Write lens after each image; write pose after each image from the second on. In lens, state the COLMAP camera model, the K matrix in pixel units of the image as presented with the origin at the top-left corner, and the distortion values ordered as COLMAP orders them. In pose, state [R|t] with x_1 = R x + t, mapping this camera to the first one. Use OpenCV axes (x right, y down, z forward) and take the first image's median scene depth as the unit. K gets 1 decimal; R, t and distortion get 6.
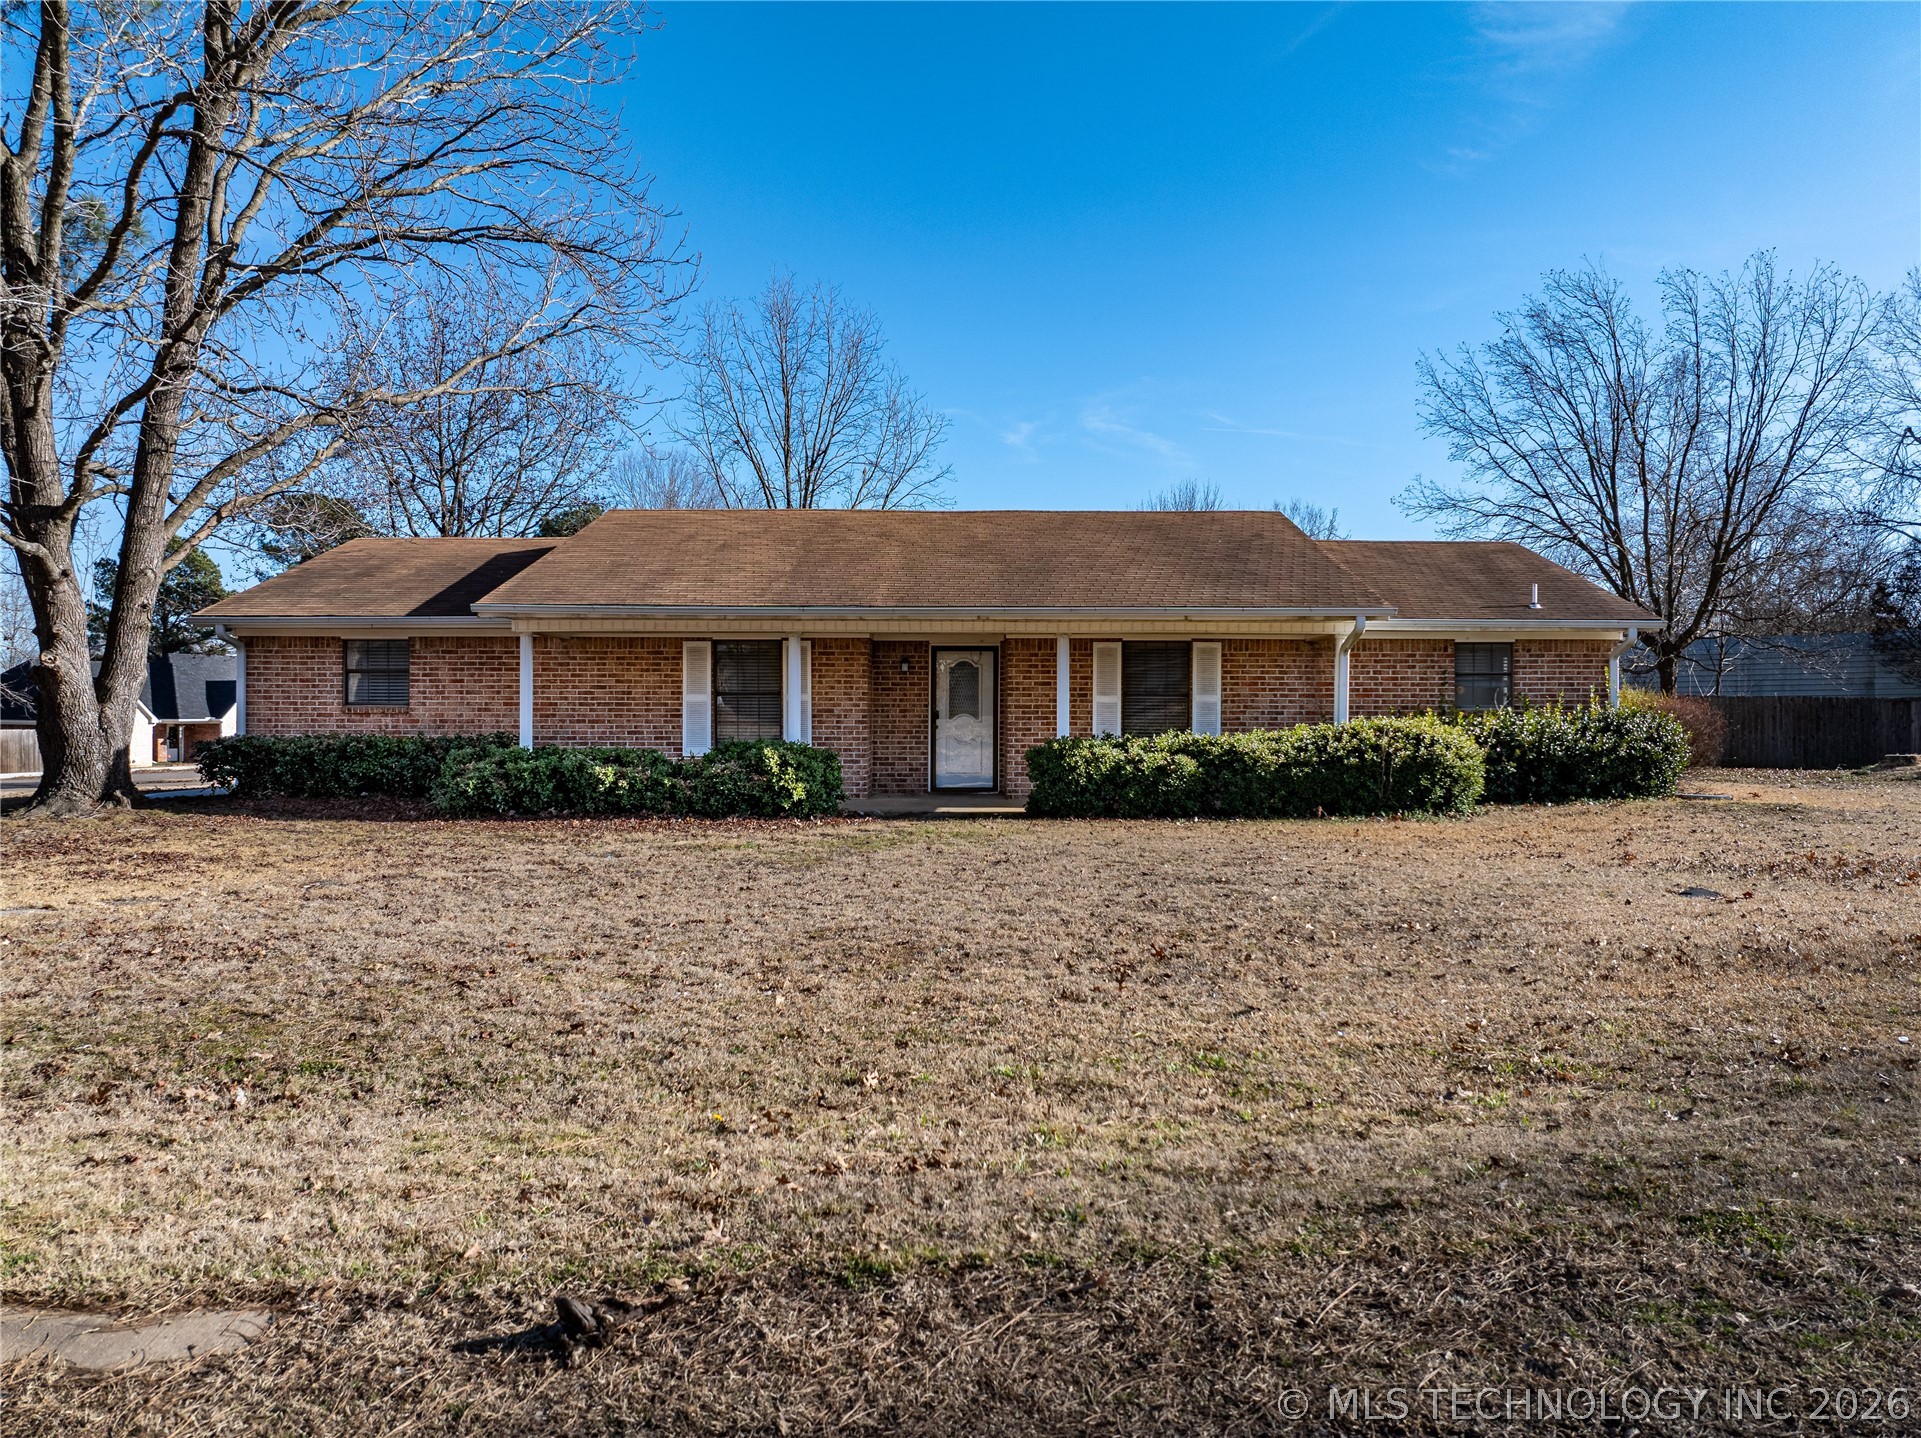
lens RADIAL K [[1334.8, 0, 962.2], [0, 1334.8, 714.7], [0, 0, 1]] dist [-0.009126, -0.001259]
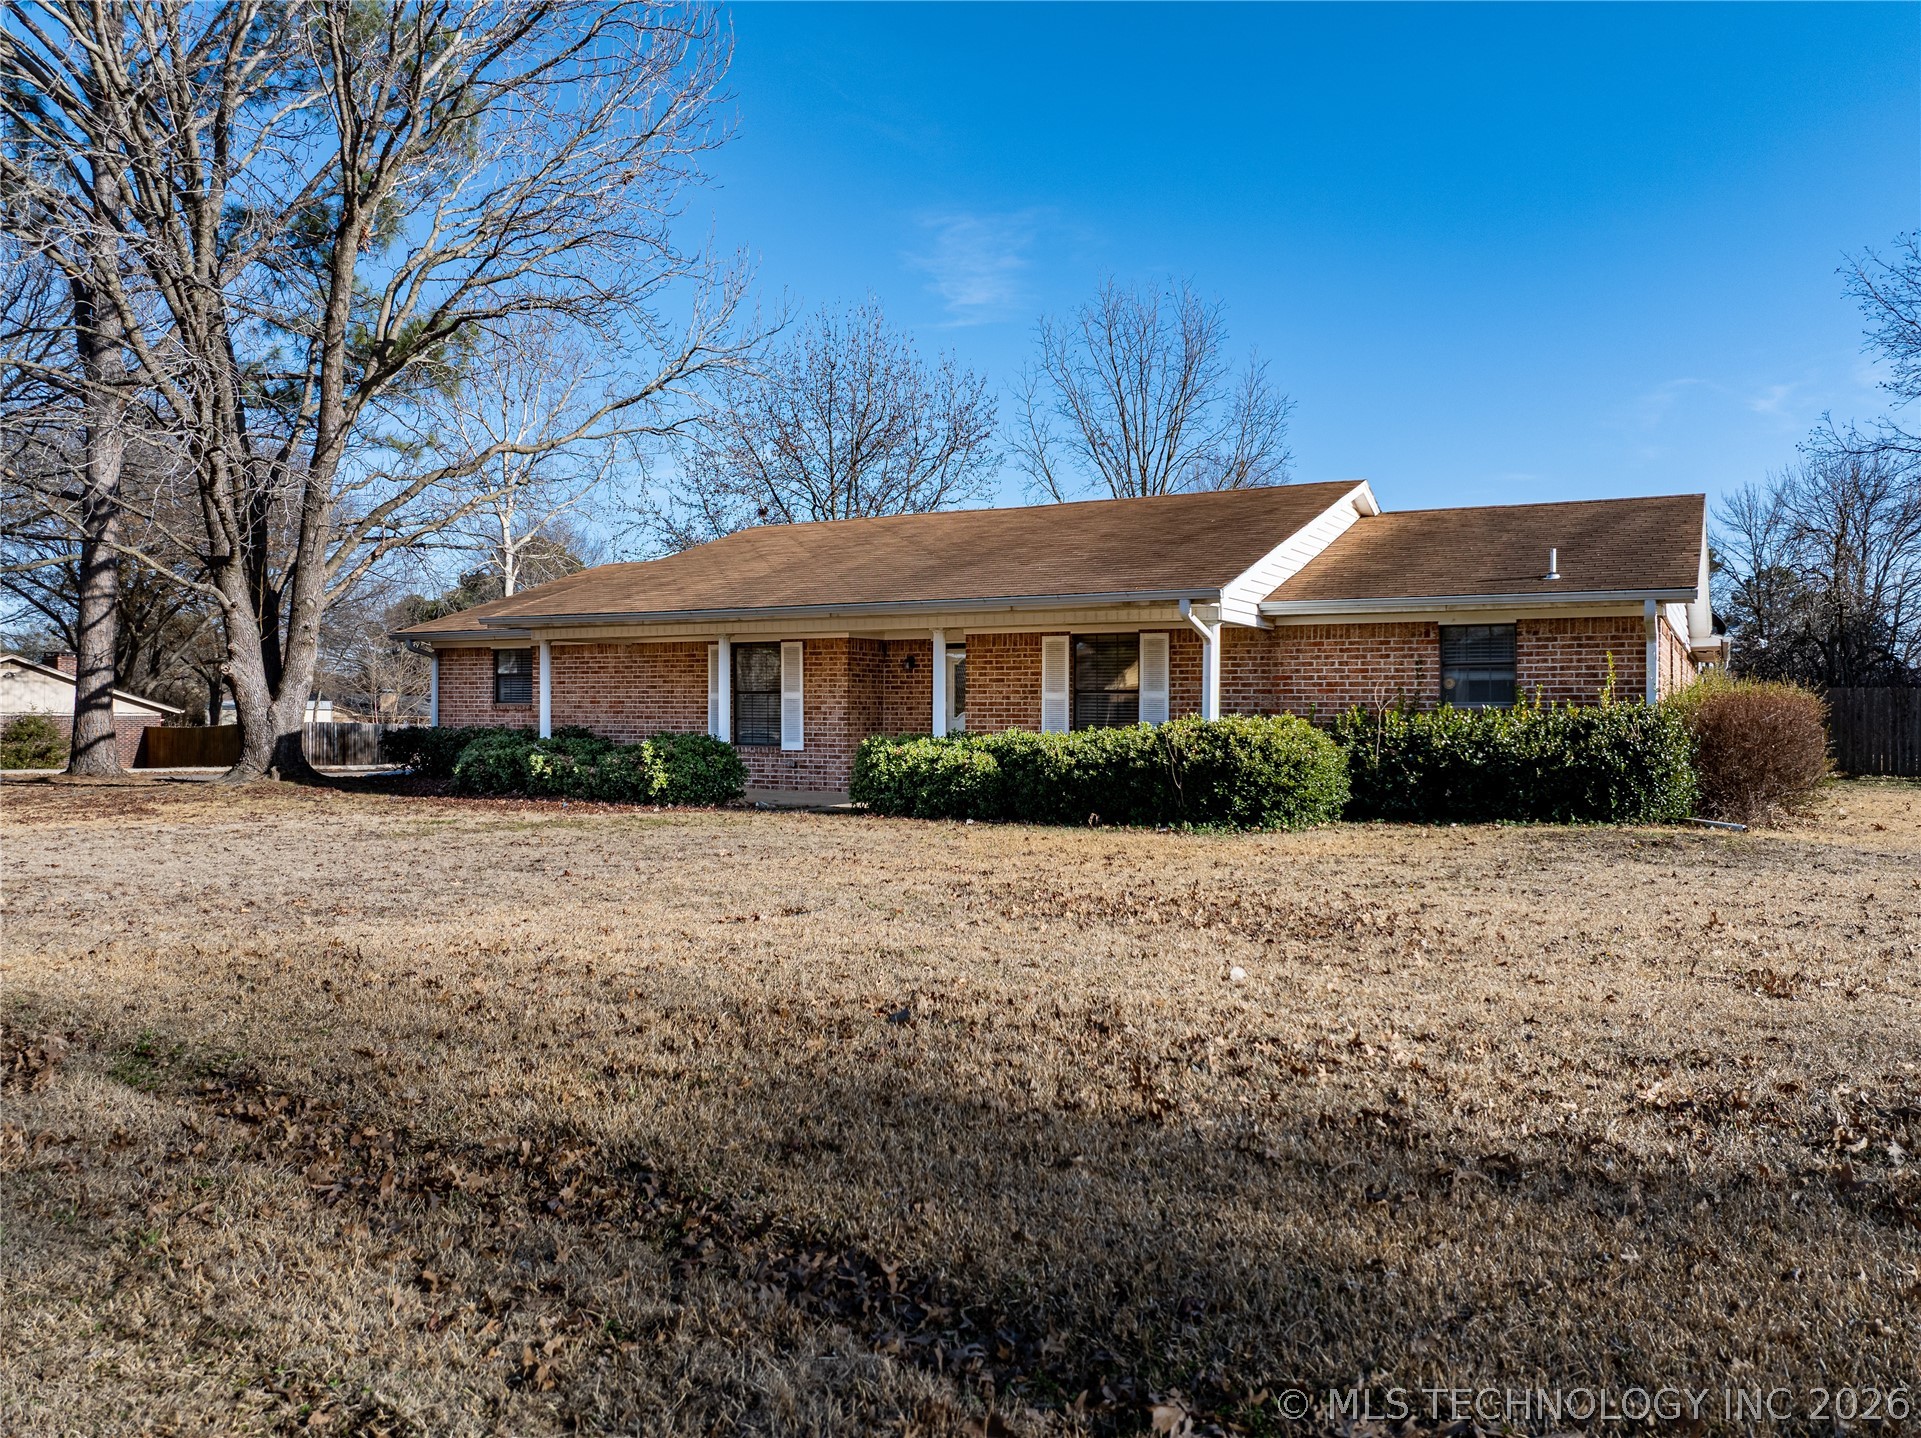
lens RADIAL K [[1334.8, 0, 962.0], [0, 1334.8, 719.6], [0, 0, 1]] dist [-0.009126, -0.001259]
pose [[0.872182, 0.005326, -0.489153, 0.567644], [-0.004372, 0.999986, 0.003093, 0.002789], [0.489162, -0.000559, 0.872193, 0.155849]]
